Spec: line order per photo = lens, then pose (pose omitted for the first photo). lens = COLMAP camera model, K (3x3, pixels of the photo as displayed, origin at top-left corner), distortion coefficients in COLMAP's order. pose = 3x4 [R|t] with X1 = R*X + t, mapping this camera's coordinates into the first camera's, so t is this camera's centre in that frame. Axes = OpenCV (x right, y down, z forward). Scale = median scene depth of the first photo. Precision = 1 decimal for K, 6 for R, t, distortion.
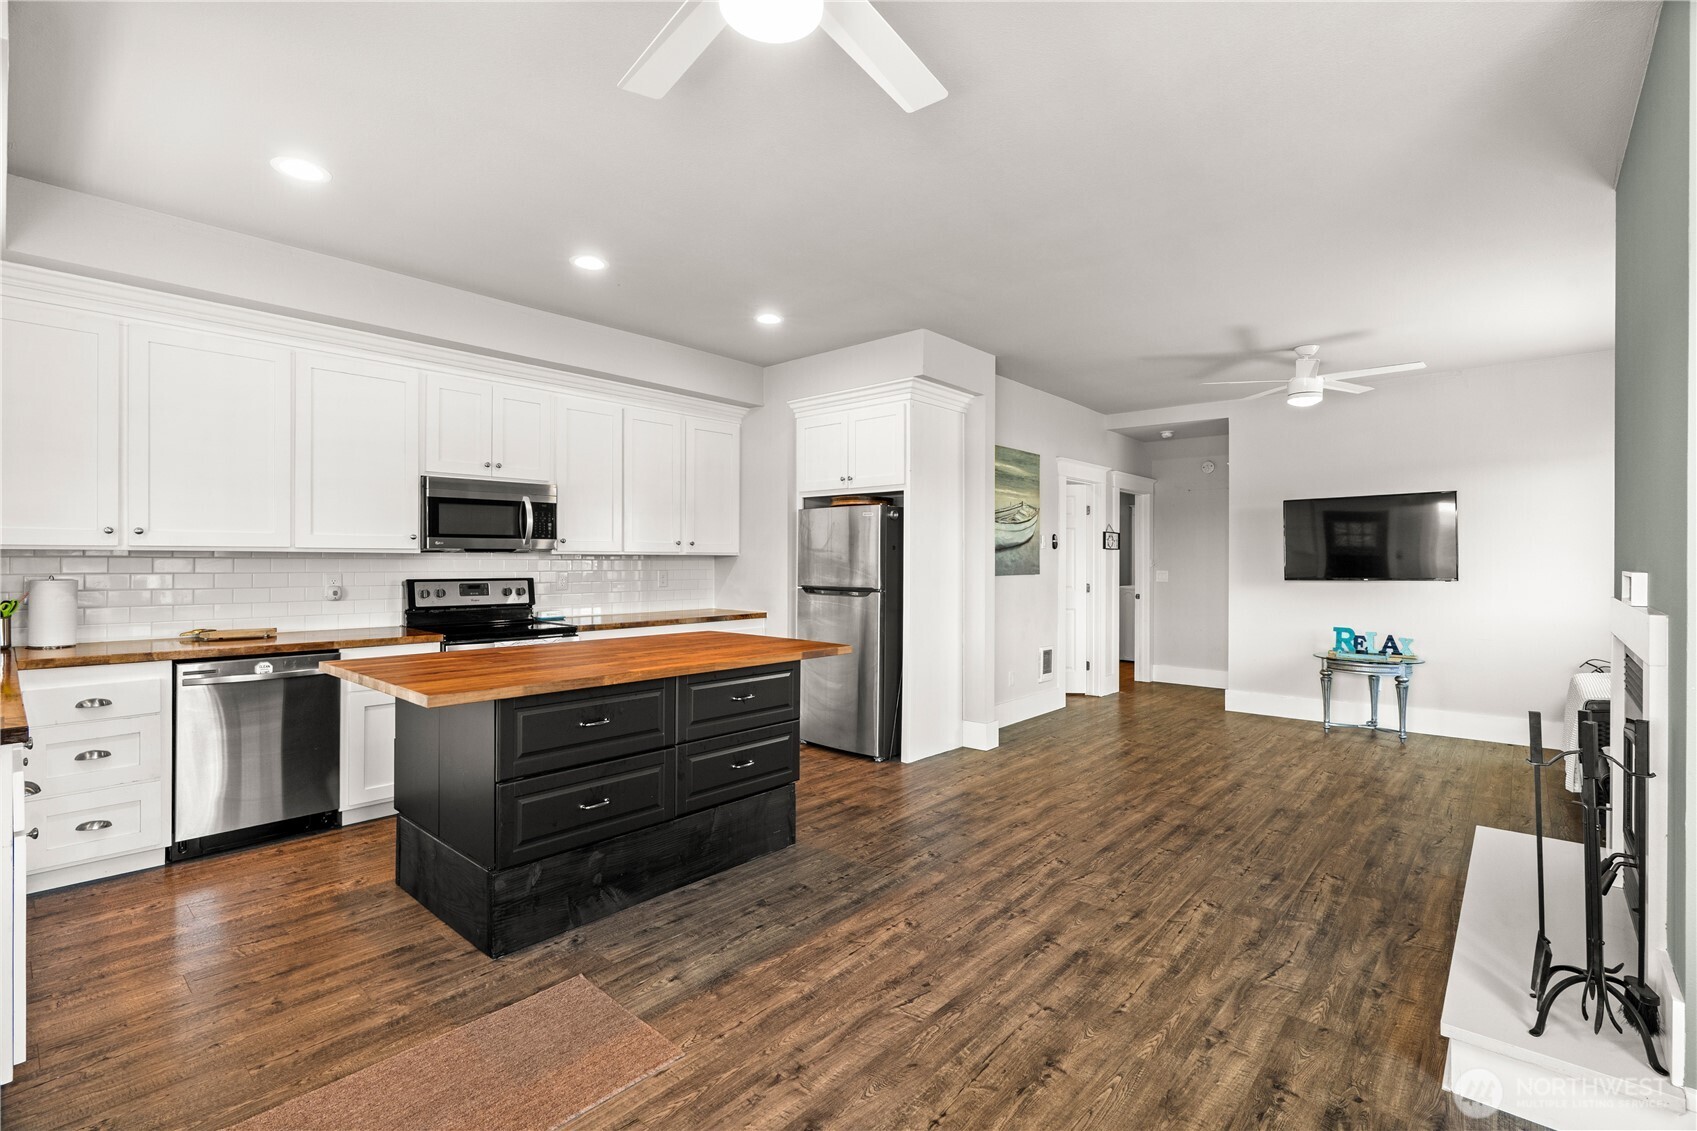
lens RADIAL K [[783.0, 0, 842.8], [0, 783.0, 578.9], [0, 0, 1]] dist [-0.003046, 0.000950]
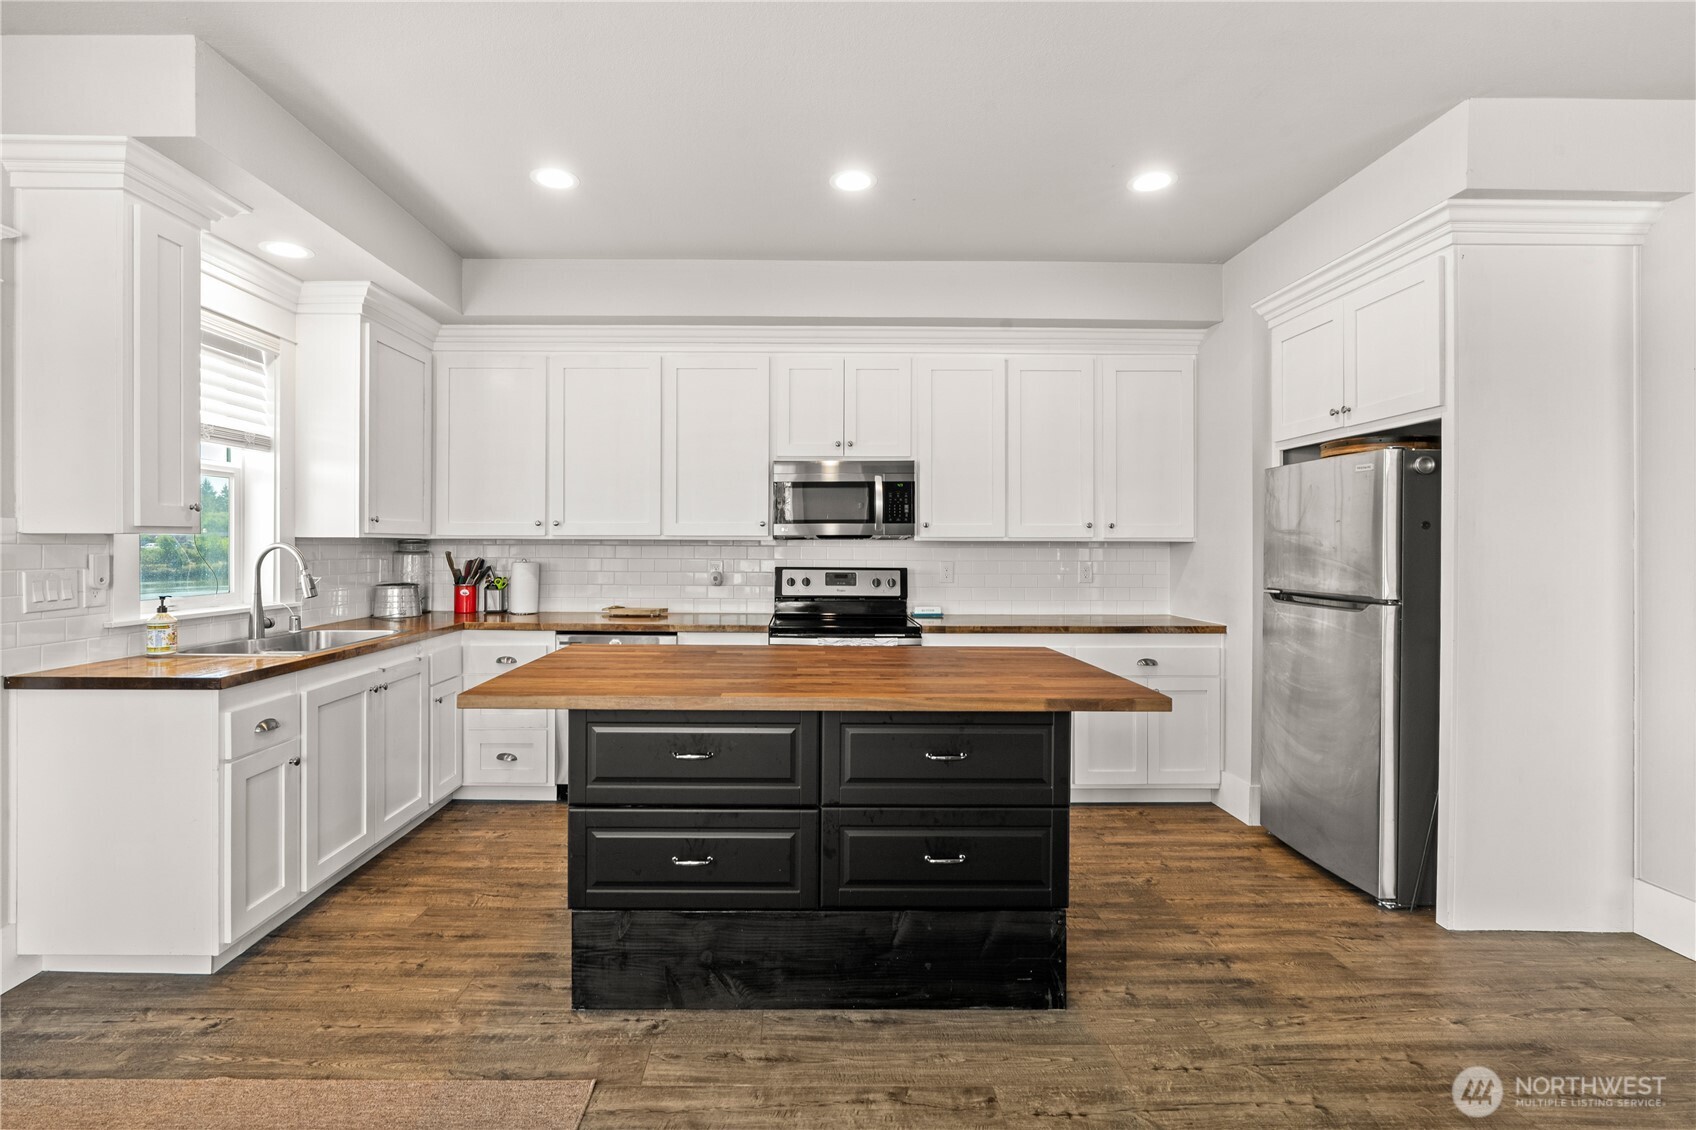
lens RADIAL K [[782.5, 0, 828.1], [0, 782.5, 557.4], [0, 0, 1]] dist [-0.003046, 0.000950]
pose [[0.663203, 0.009138, -0.748384, 0.230994], [-0.019567, 0.999795, -0.005133, -0.007458], [0.748184, 0.018048, 0.663246, 0.382503]]
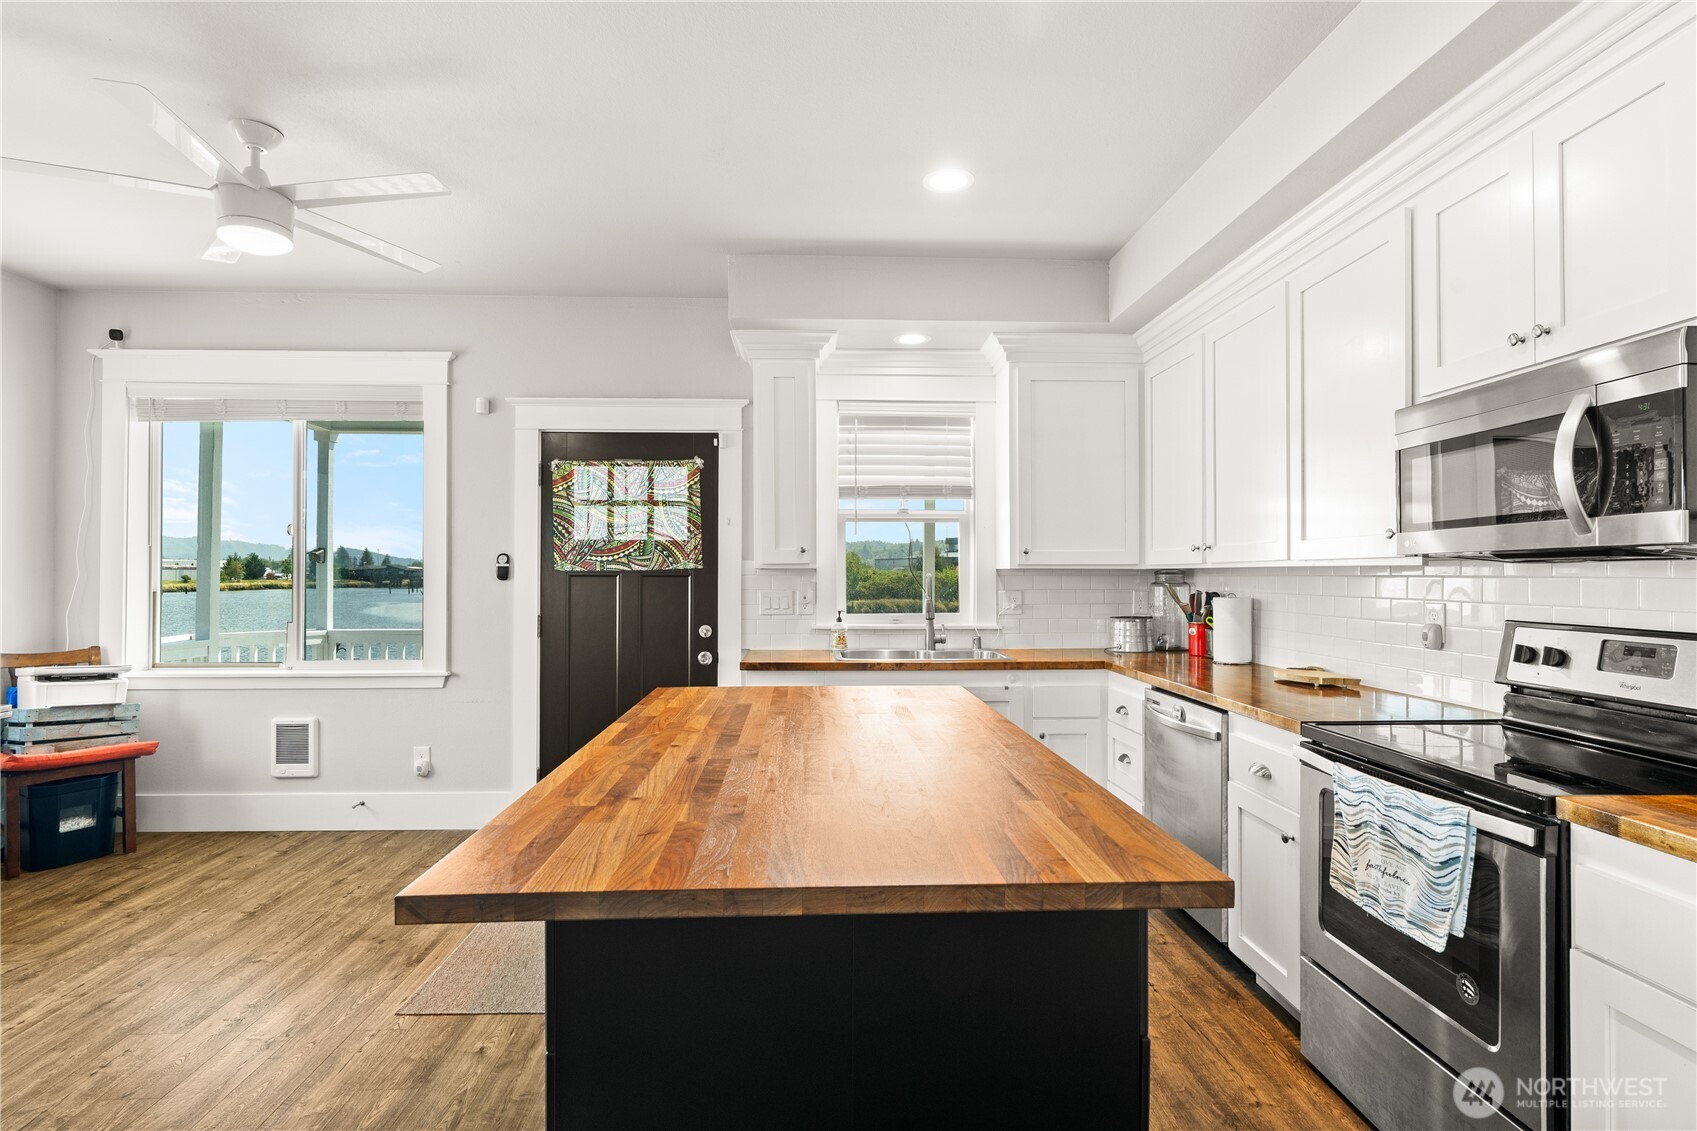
lens RADIAL K [[835.6, 0, 851.8], [0, 835.6, 567.1], [0, 0, 1]] dist [-0.011221, 0.003630]
pose [[-0.709092, -0.011849, -0.705017, 0.046839], [-0.020772, 0.999776, 0.004089, -0.022880], [0.704810, 0.017545, -0.709179, 1.060656]]
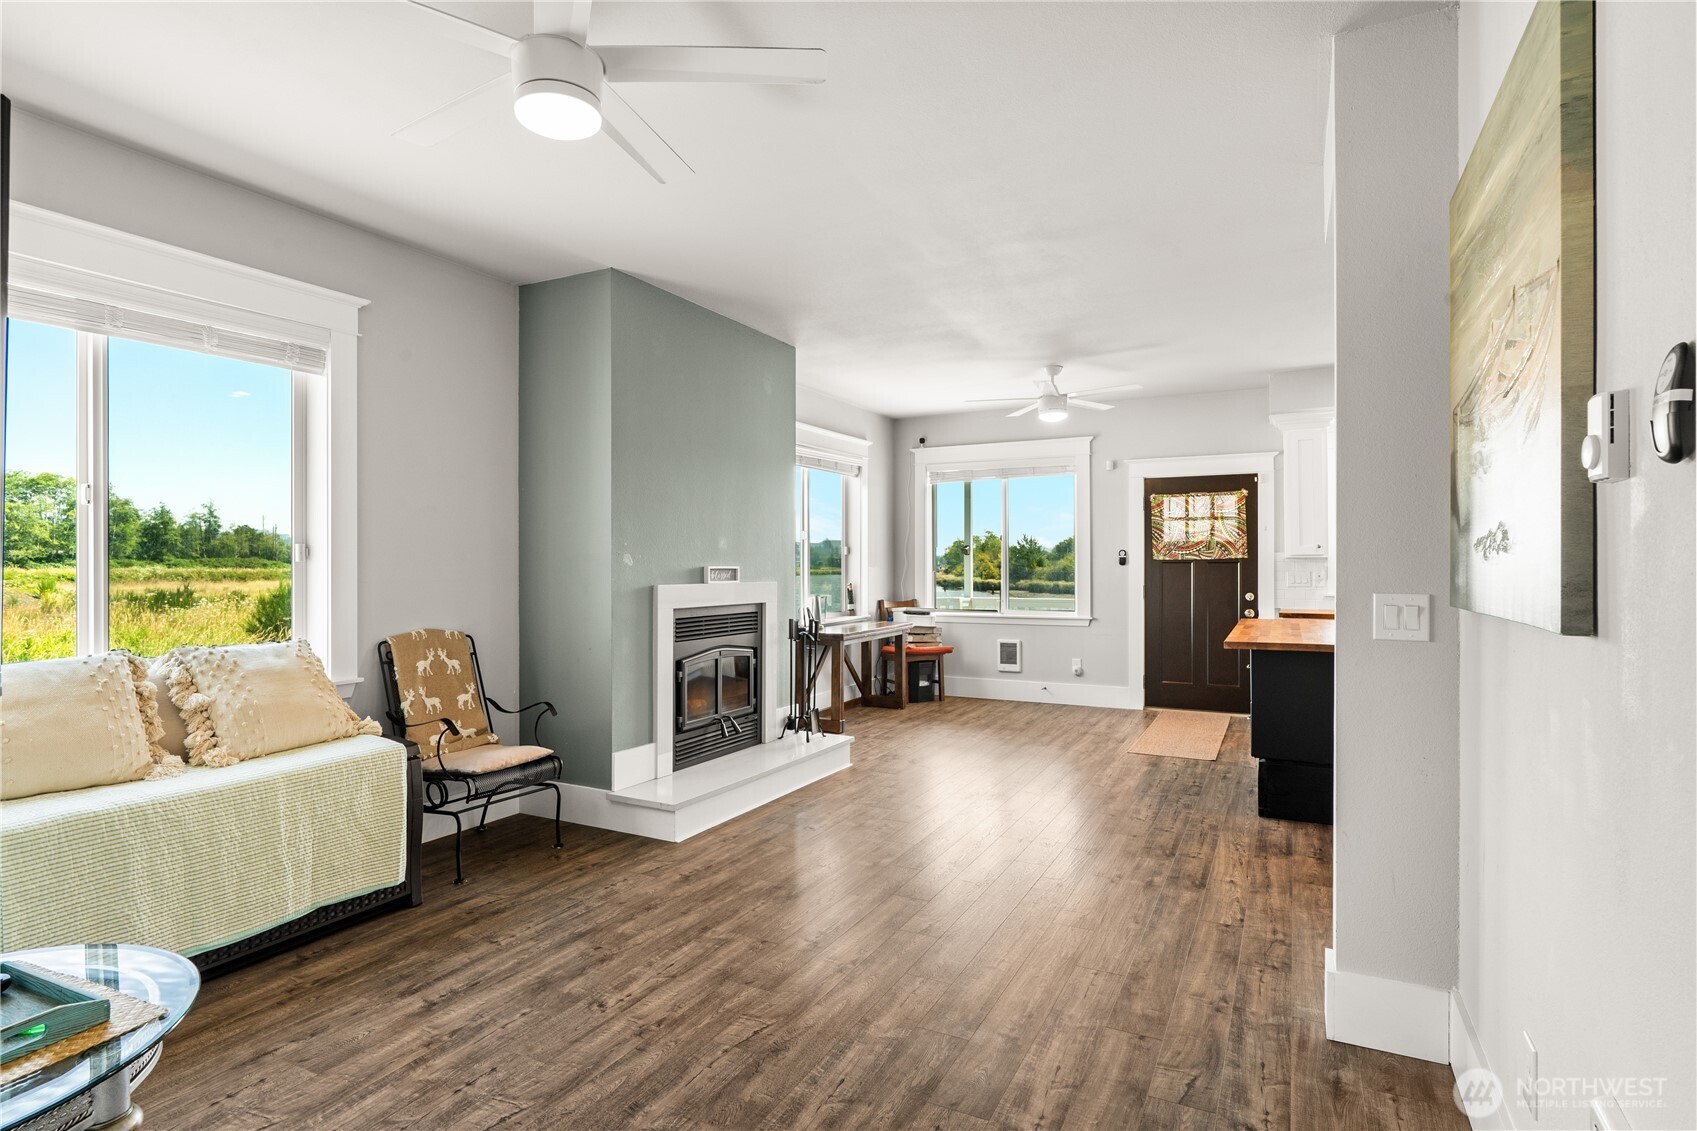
lens RADIAL K [[899.0, 0, 841.6], [0, 899.0, 560.6], [0, 0, 1]] dist [-0.015163, 0.000480]
pose [[-0.969910, -0.002571, -0.243450, 0.697054], [-0.007432, 0.999791, 0.019050, -0.036230], [0.243350, 0.020286, -0.969726, 1.764677]]
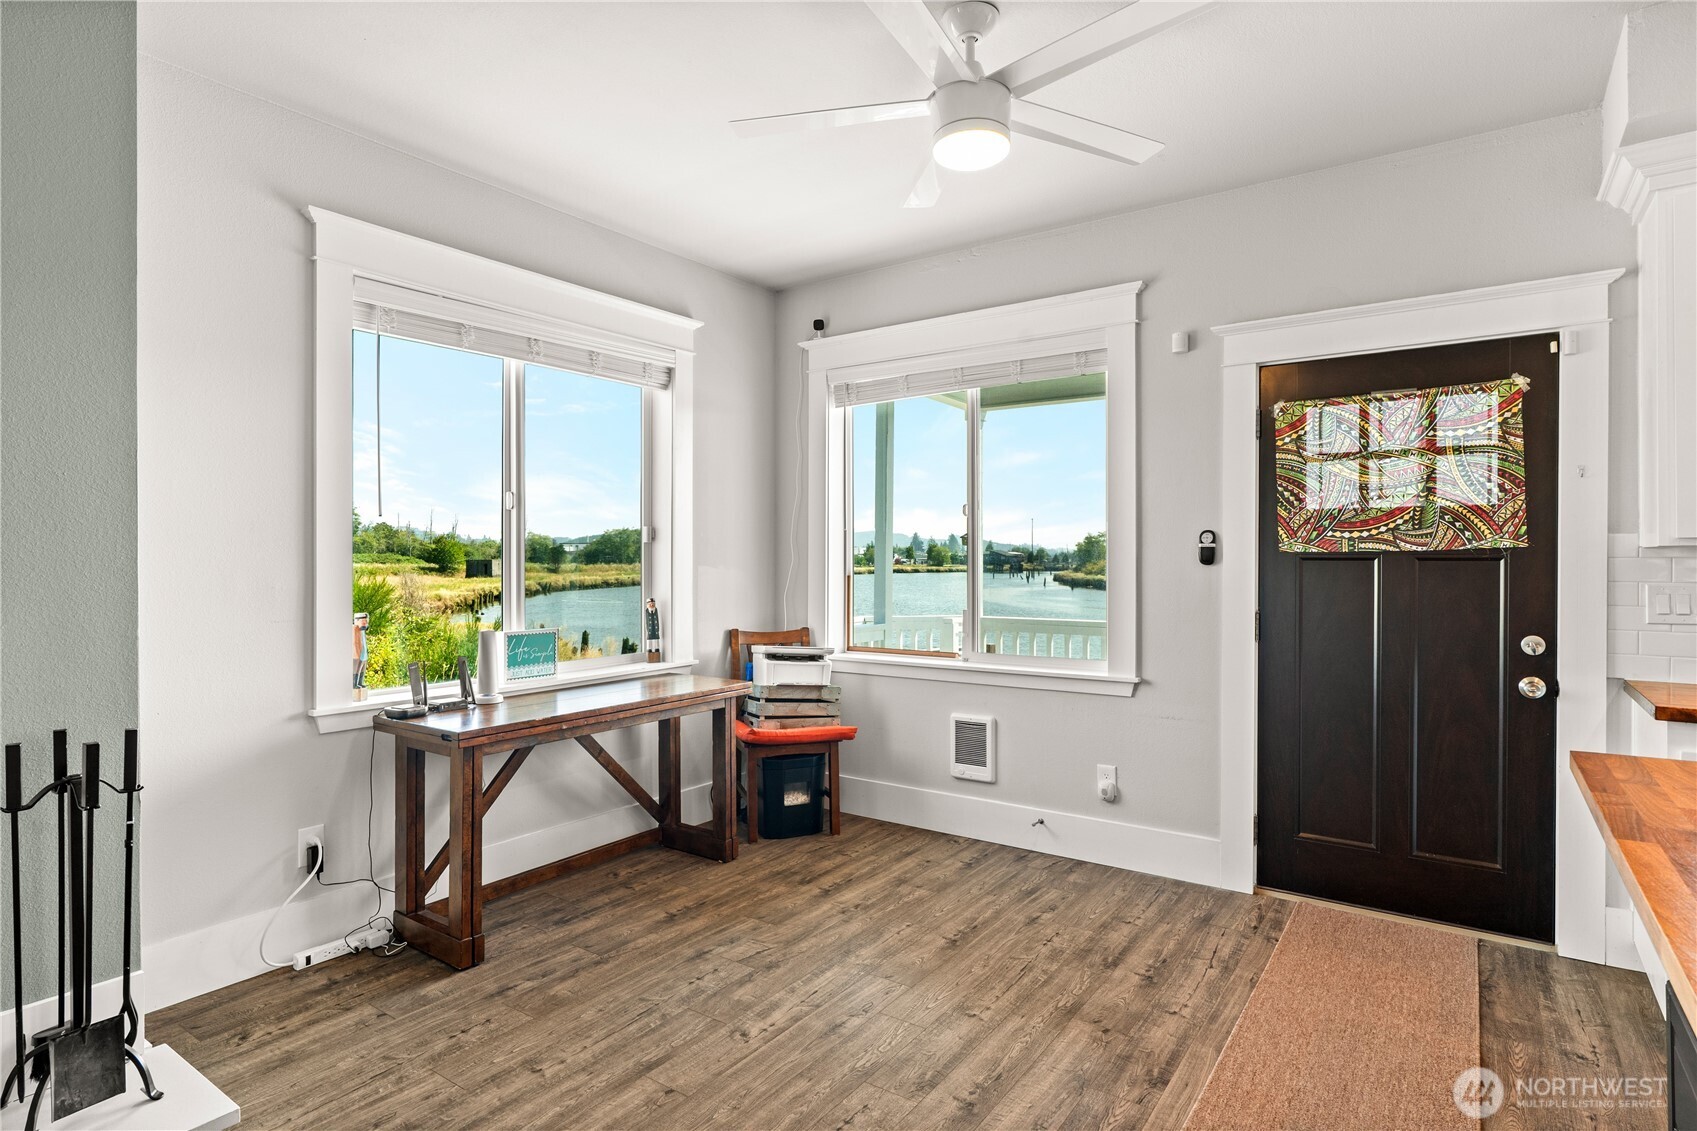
lens RADIAL K [[899.0, 0, 844.7], [0, 899.0, 563.3], [0, 0, 1]] dist [-0.015163, 0.000480]
pose [[-0.993370, -0.003704, -0.114902, 0.069087], [-0.006830, 0.999617, 0.026827, -0.015506], [0.114758, 0.027434, -0.993015, 0.829173]]
